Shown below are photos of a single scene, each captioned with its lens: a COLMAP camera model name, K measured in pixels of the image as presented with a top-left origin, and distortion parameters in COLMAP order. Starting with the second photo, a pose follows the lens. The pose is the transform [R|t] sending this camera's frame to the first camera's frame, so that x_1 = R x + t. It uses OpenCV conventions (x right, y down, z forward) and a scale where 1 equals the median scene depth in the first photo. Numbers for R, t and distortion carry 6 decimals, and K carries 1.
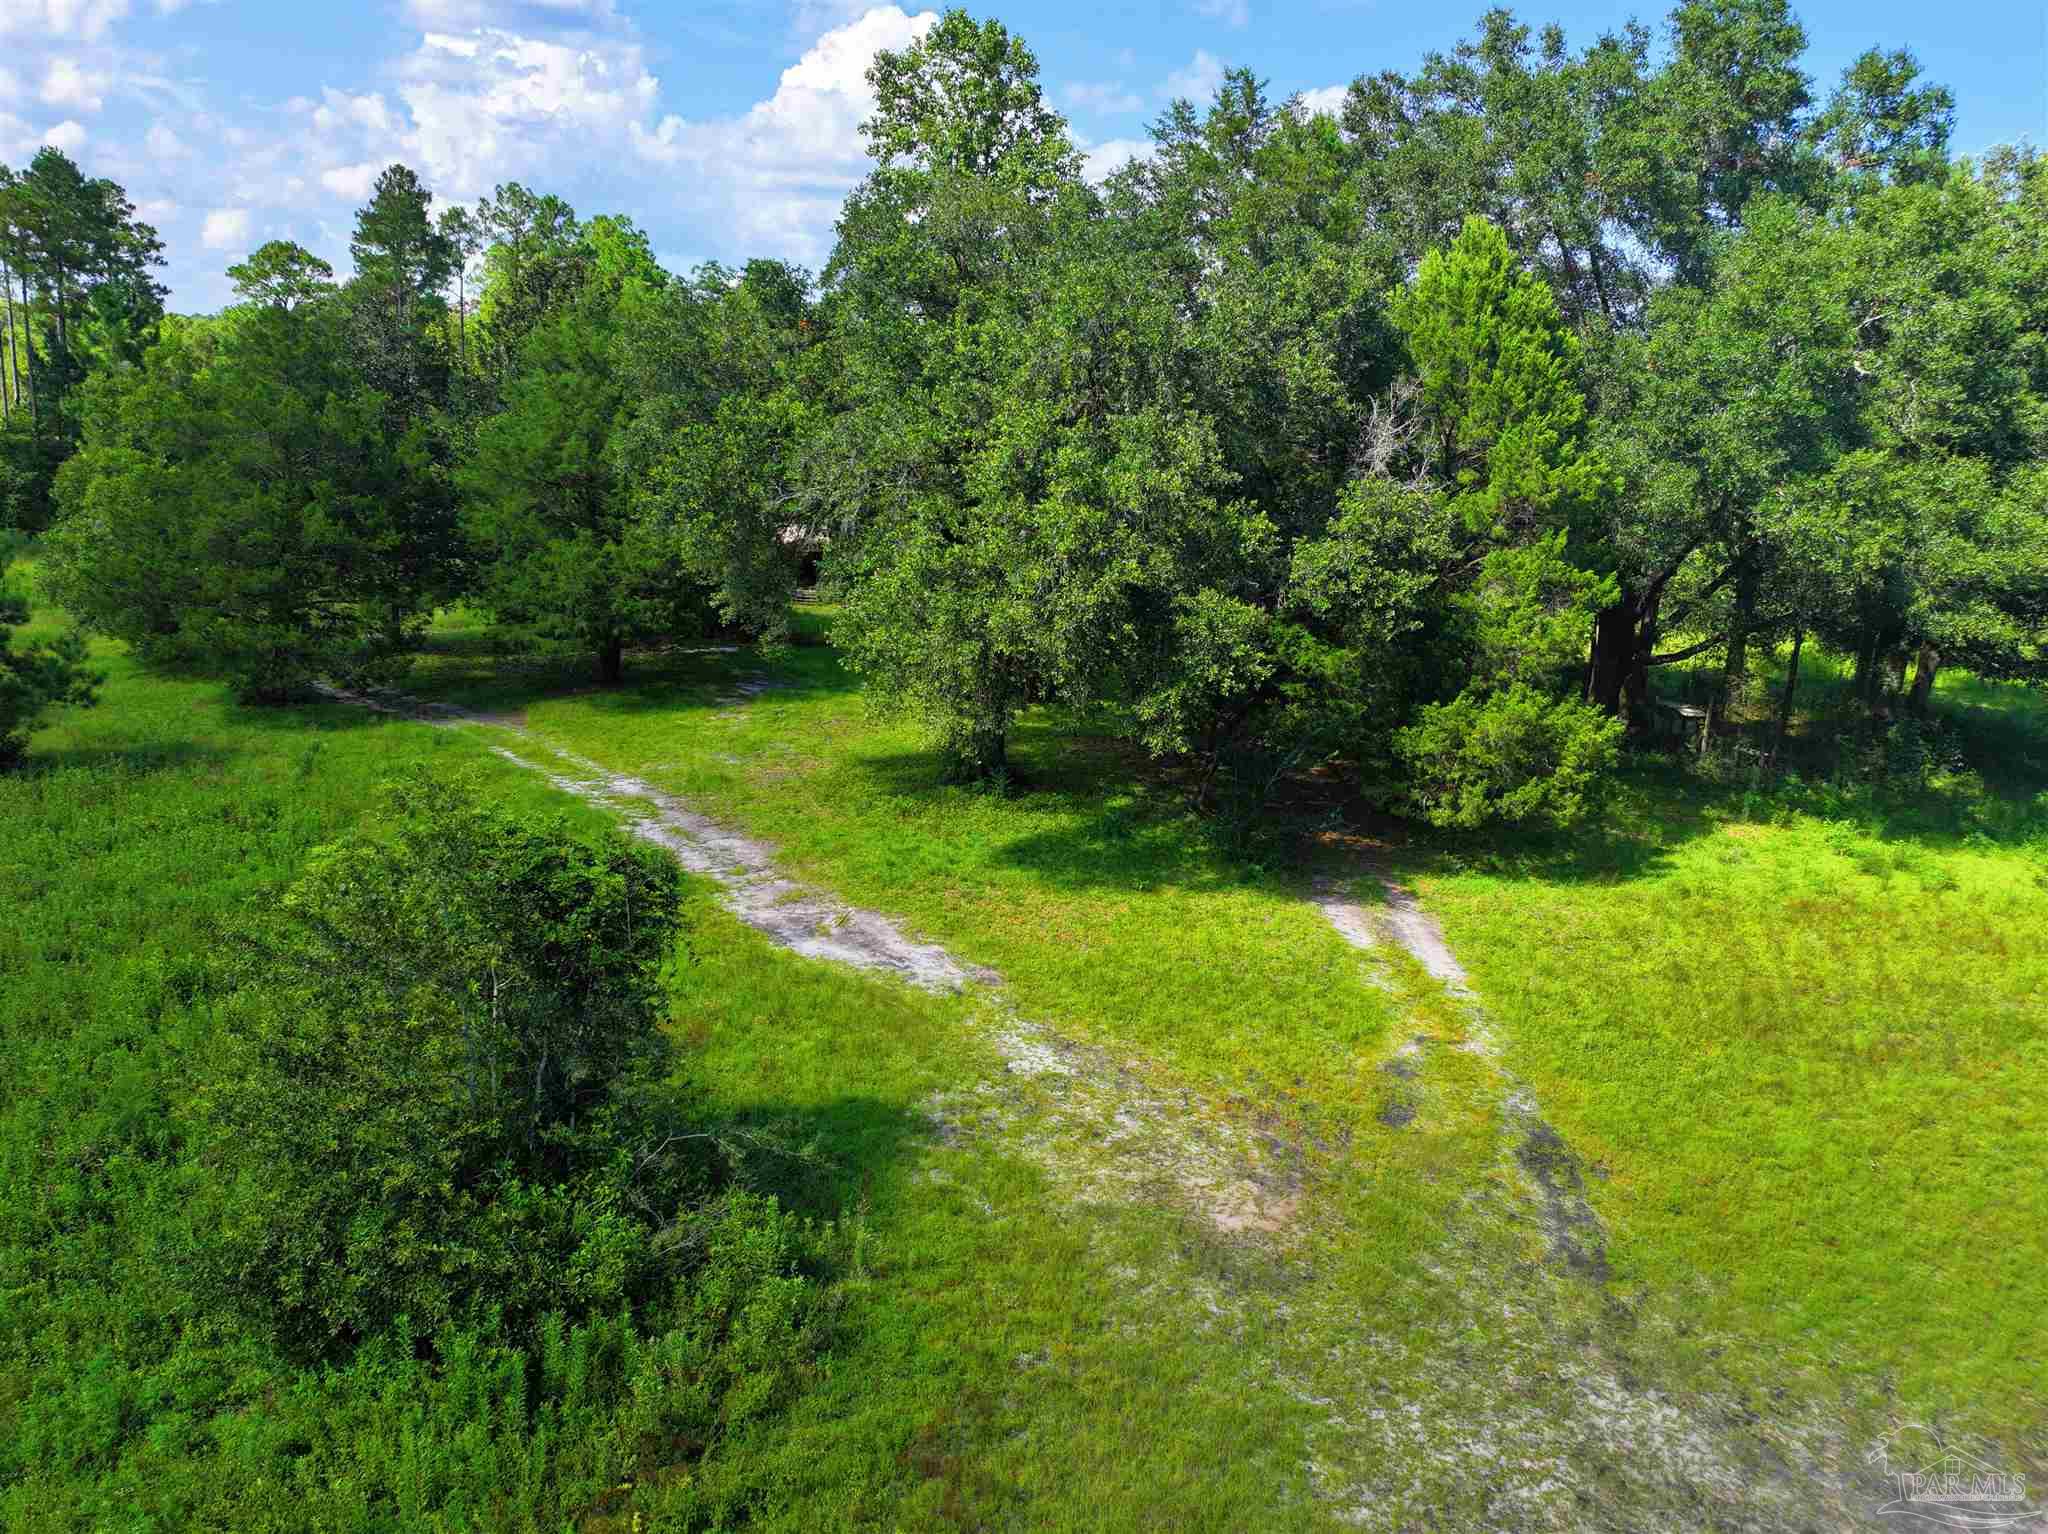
lens RADIAL K [[1425.6, 0, 1027.8], [0, 1425.6, 757.8], [0, 0, 1]] dist [-0.003319, -0.001042]
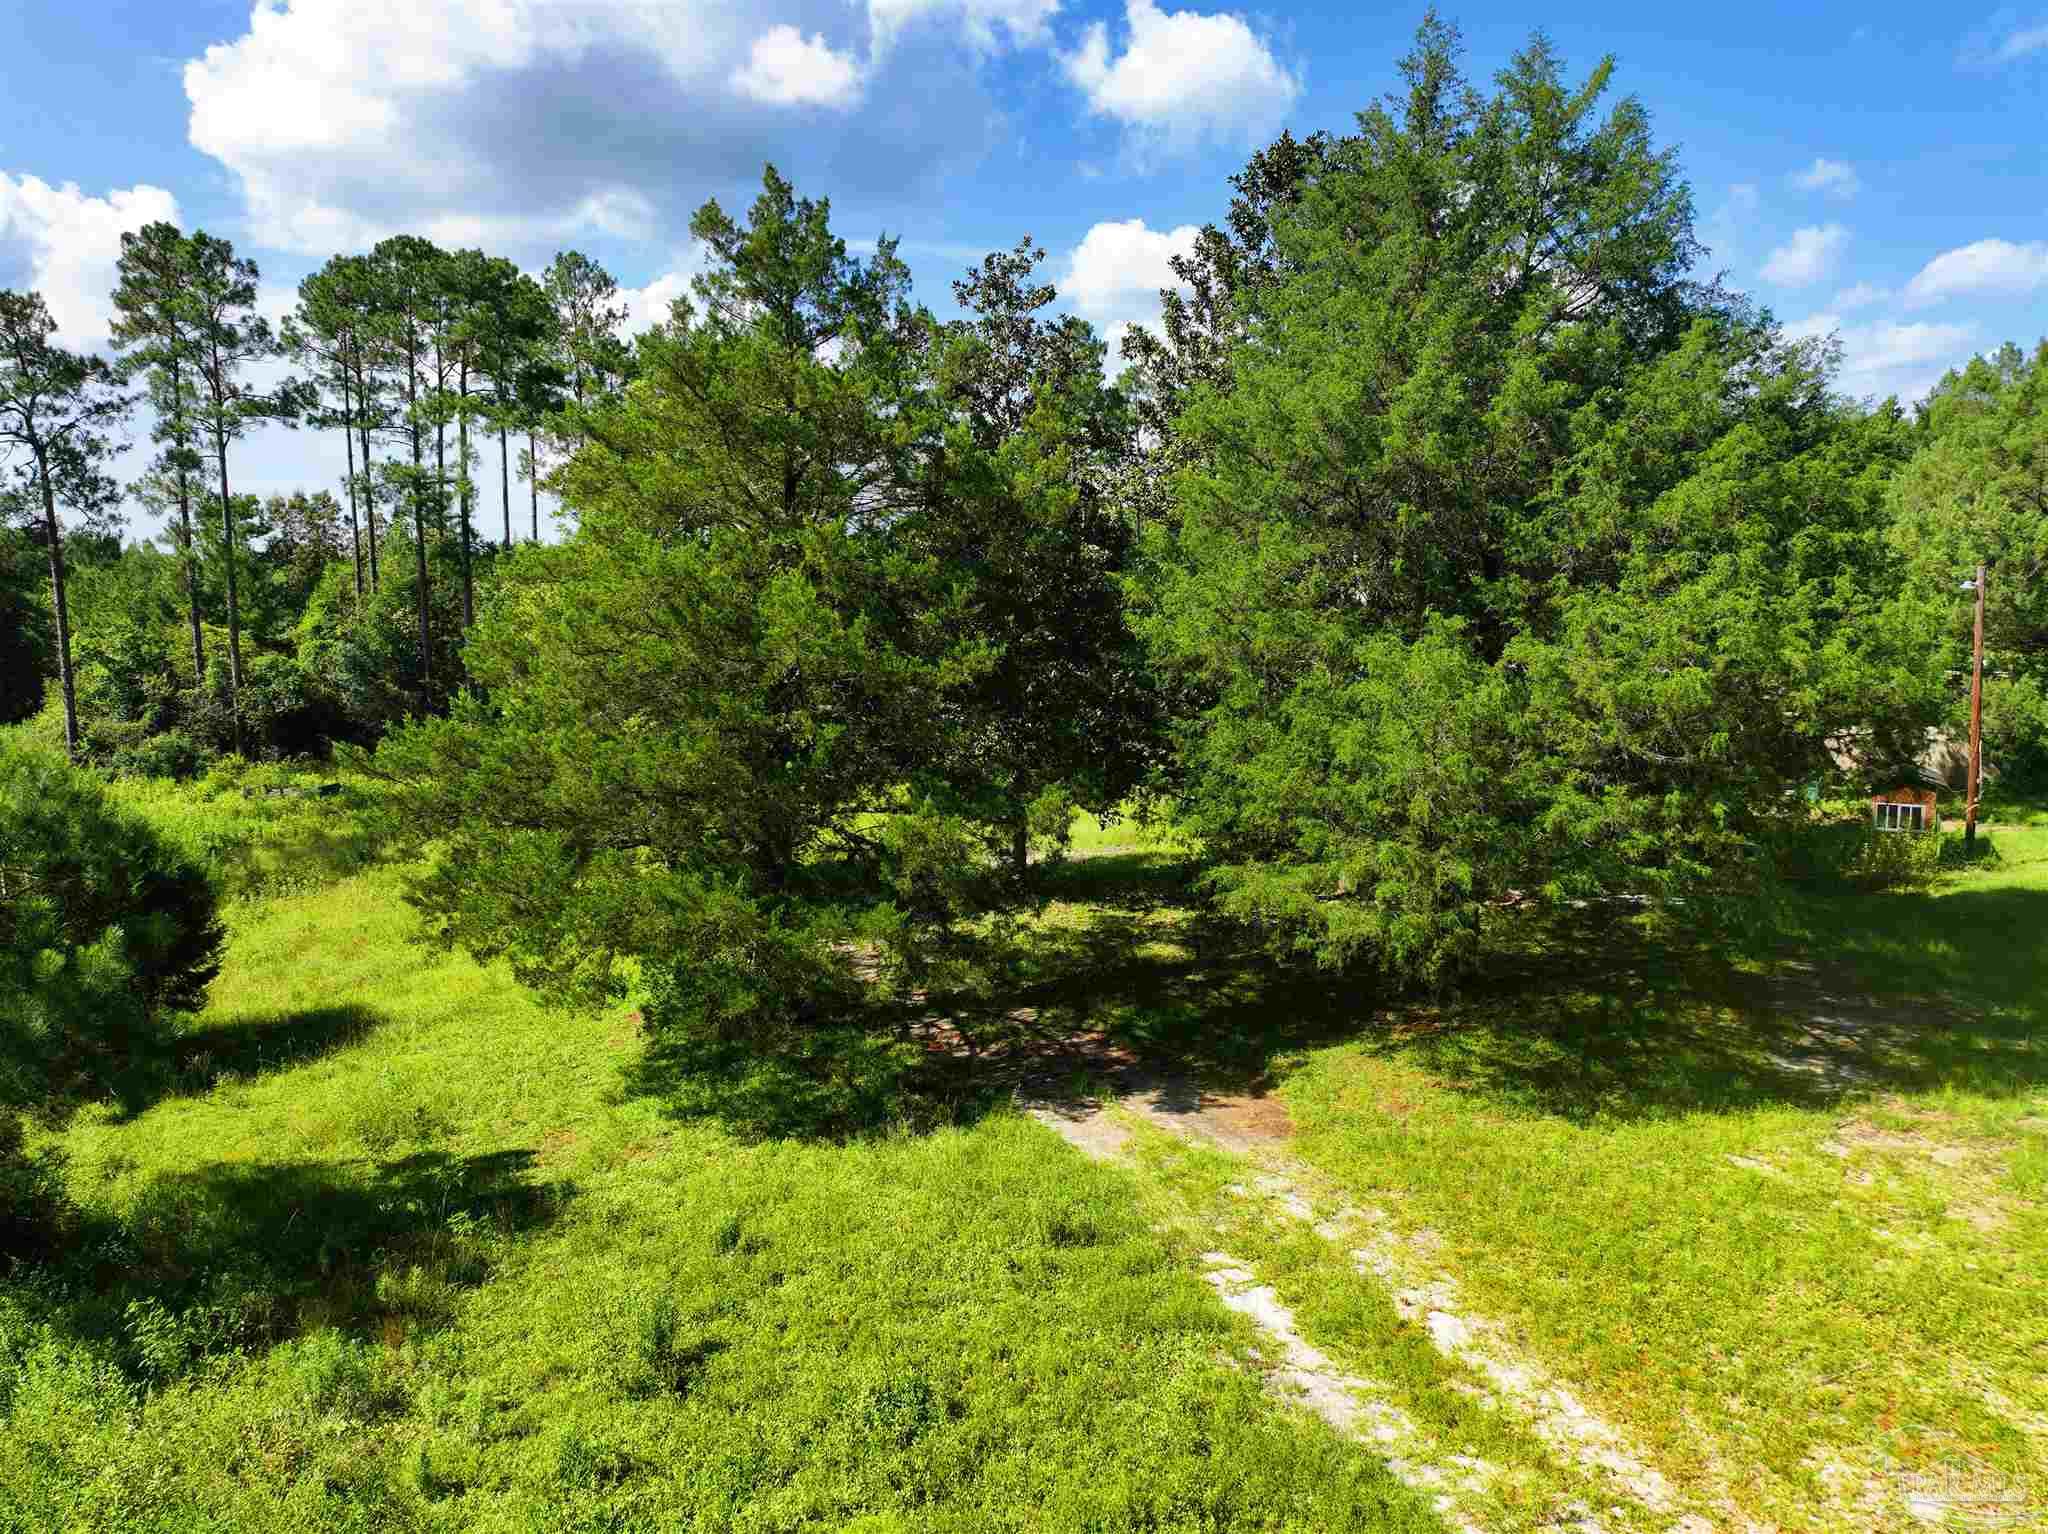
lens RADIAL K [[1425.6, 0, 1024.7], [0, 1425.6, 768.7], [0, 0, 1]] dist [-0.003319, -0.001042]
pose [[0.901203, -0.023570, -0.432757, -0.246901], [-0.032831, 0.991938, -0.122394, -0.069274], [0.432153, 0.124509, 0.893164, 0.617401]]
